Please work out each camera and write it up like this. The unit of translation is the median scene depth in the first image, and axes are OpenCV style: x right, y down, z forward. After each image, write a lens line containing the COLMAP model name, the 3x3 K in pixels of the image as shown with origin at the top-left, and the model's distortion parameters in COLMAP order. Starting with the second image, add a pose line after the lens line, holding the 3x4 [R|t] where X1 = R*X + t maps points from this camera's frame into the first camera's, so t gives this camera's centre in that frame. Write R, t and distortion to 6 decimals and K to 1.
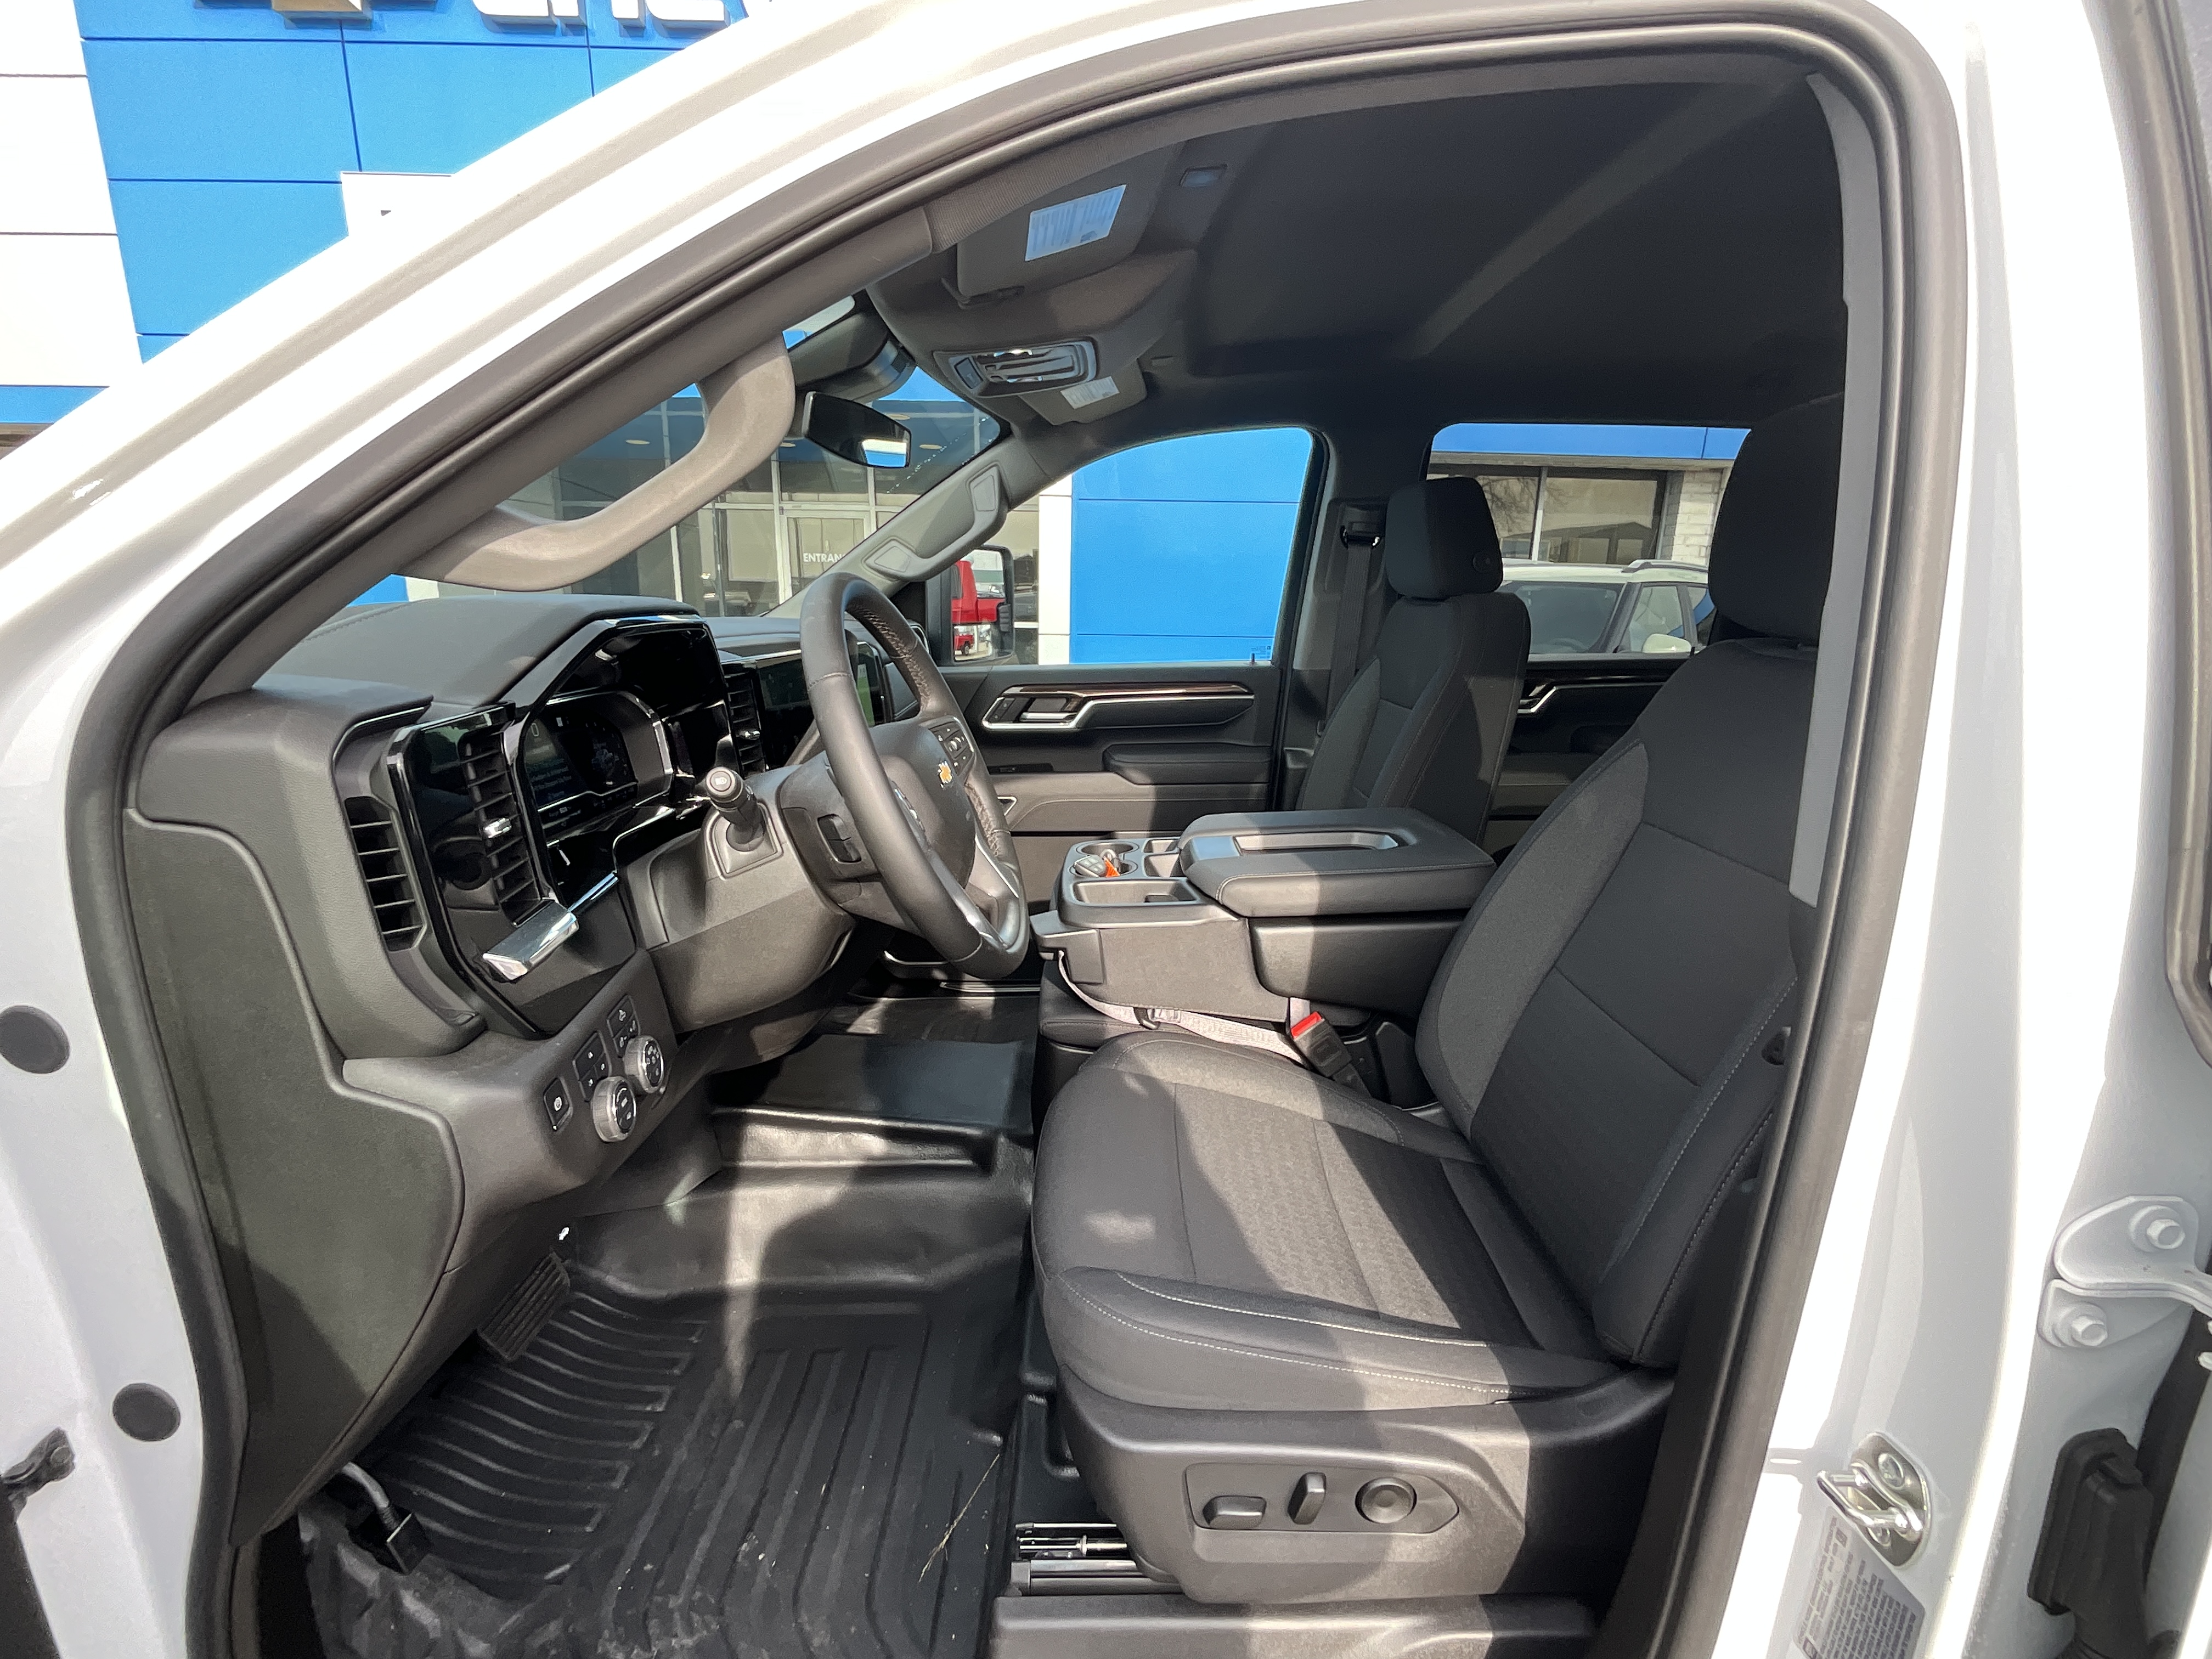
lens RADIAL K [[985.3, 0, 1102.8], [0, 985.3, 828.2], [0, 0, 1]] dist [0.004914, -0.003651]
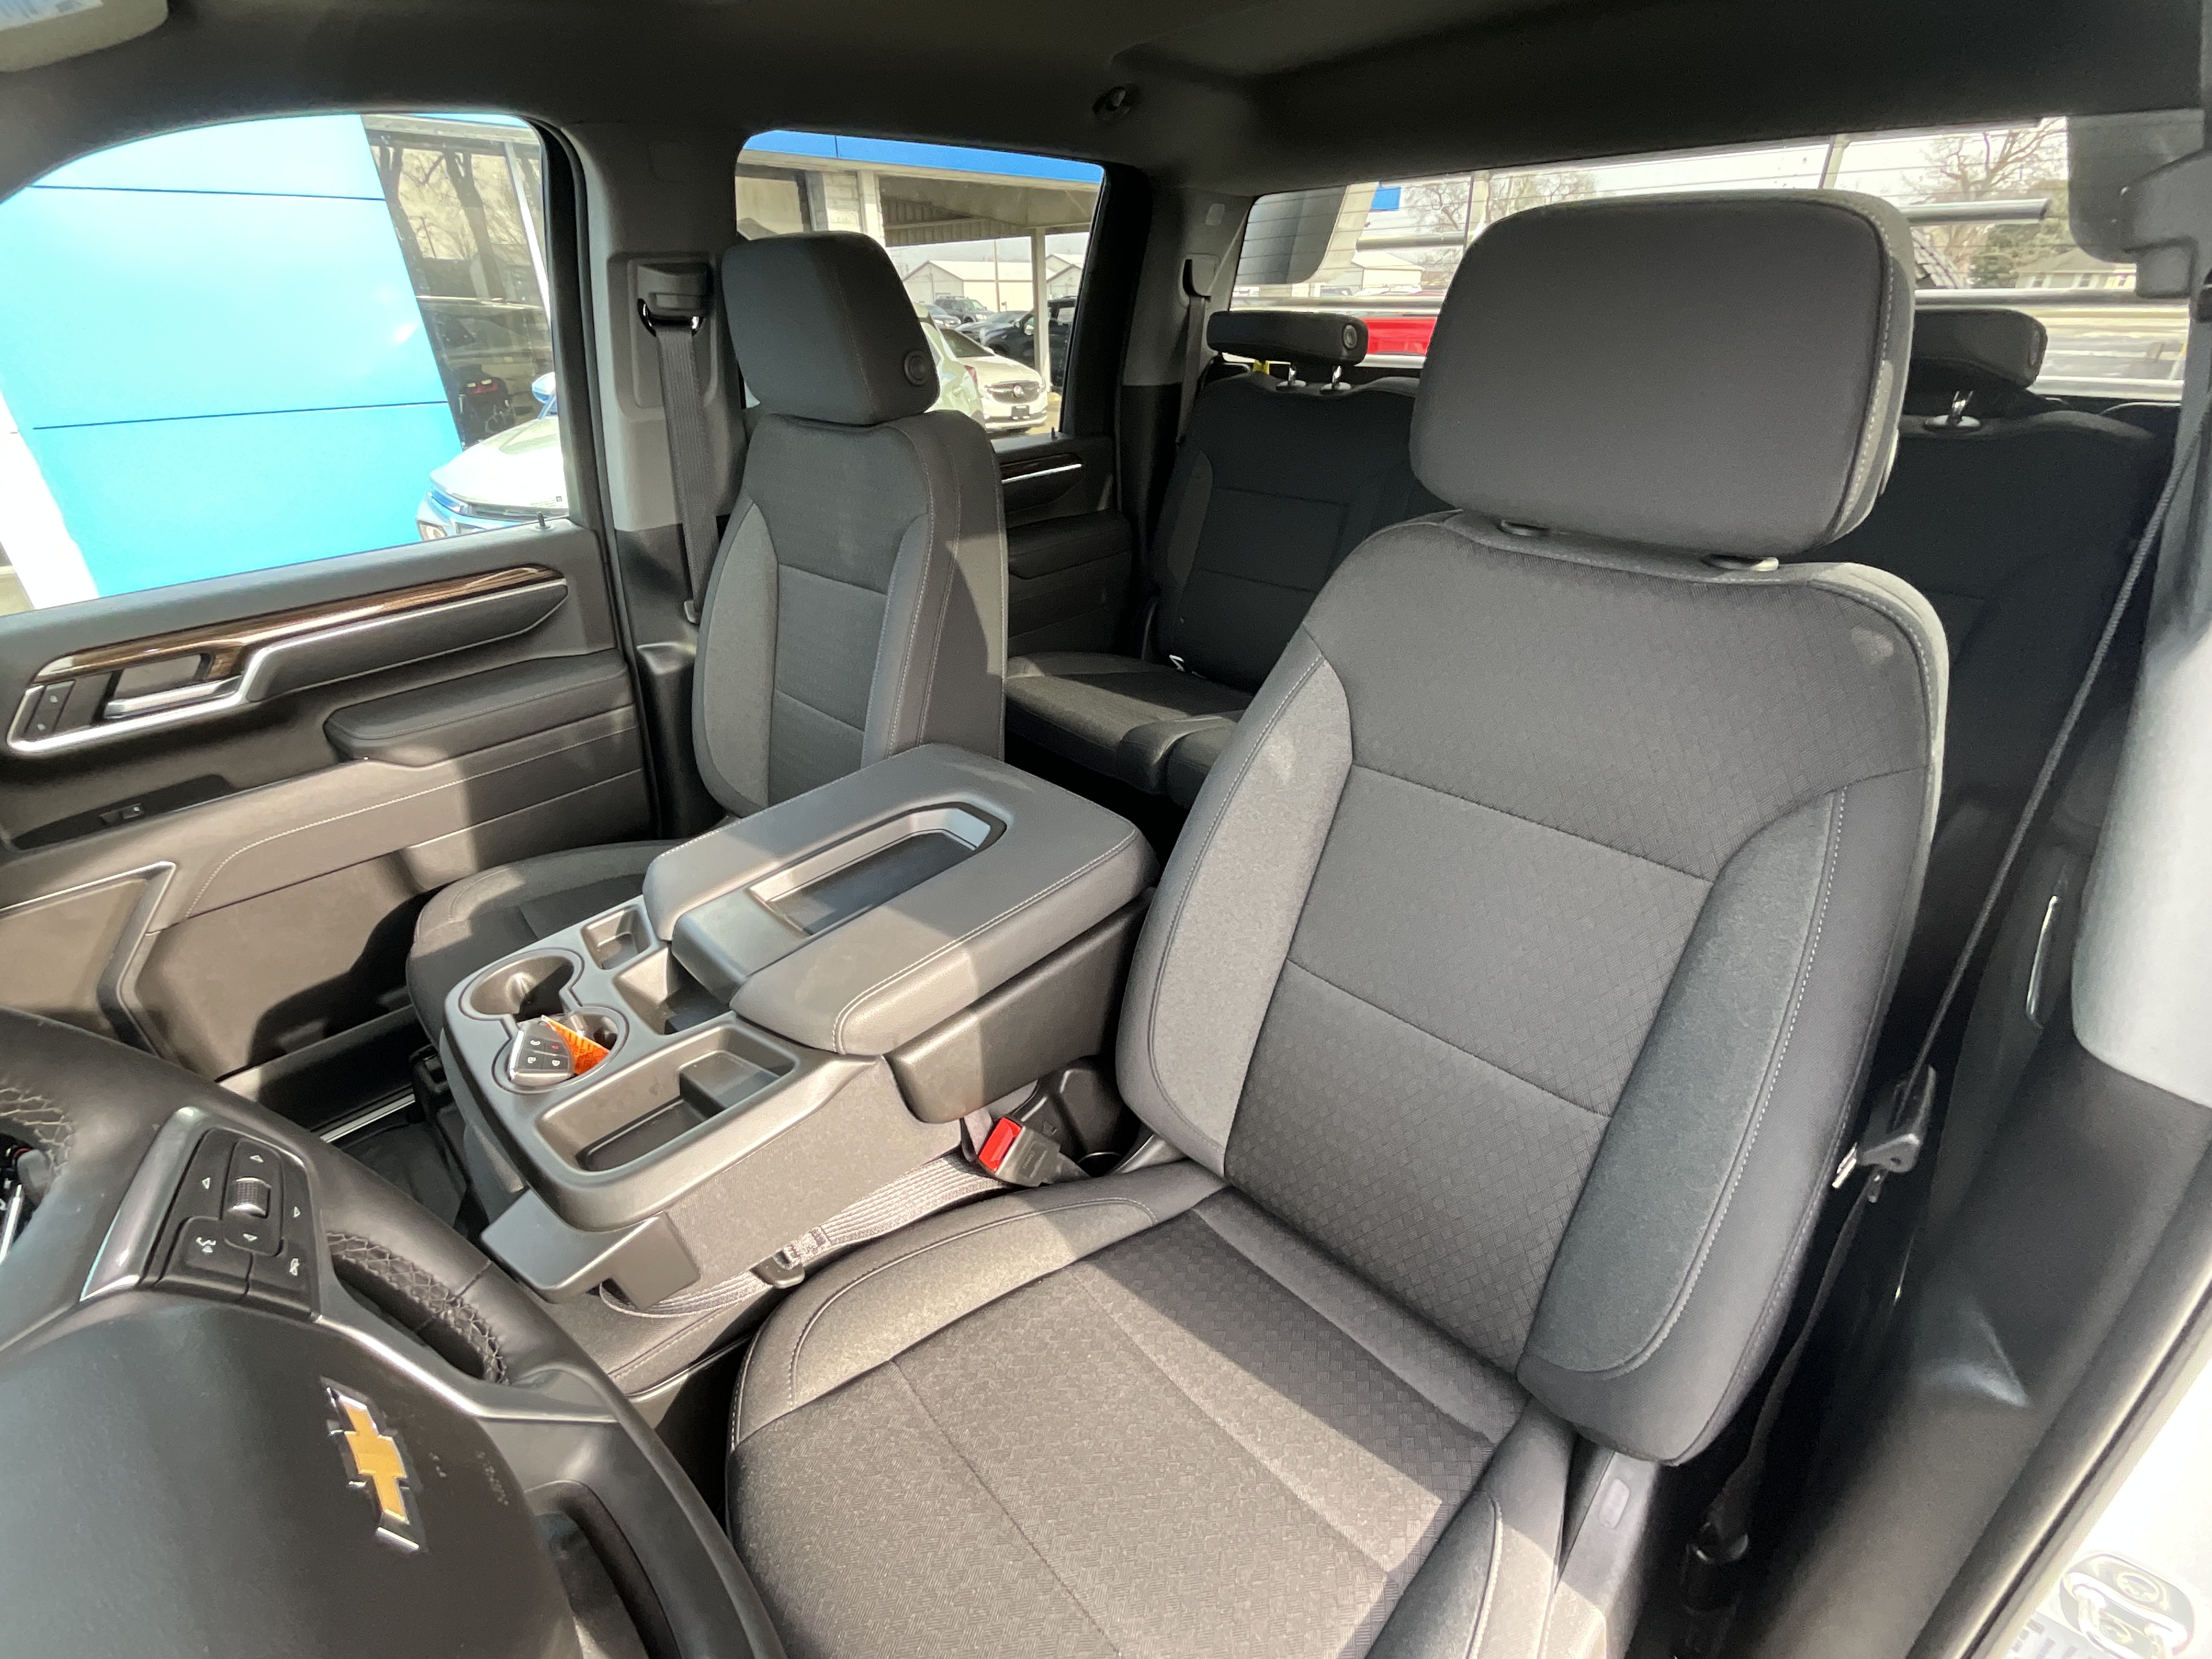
lens RADIAL K [[985.3, 0, 1110.1], [0, 985.3, 822.8], [0, 0, 1]] dist [0.004914, -0.003651]
pose [[0.709744, -0.356079, 0.607842, -0.045501], [0.195774, 0.928557, 0.315363, -0.121036], [-0.676710, -0.104827, 0.728749, 0.264679]]
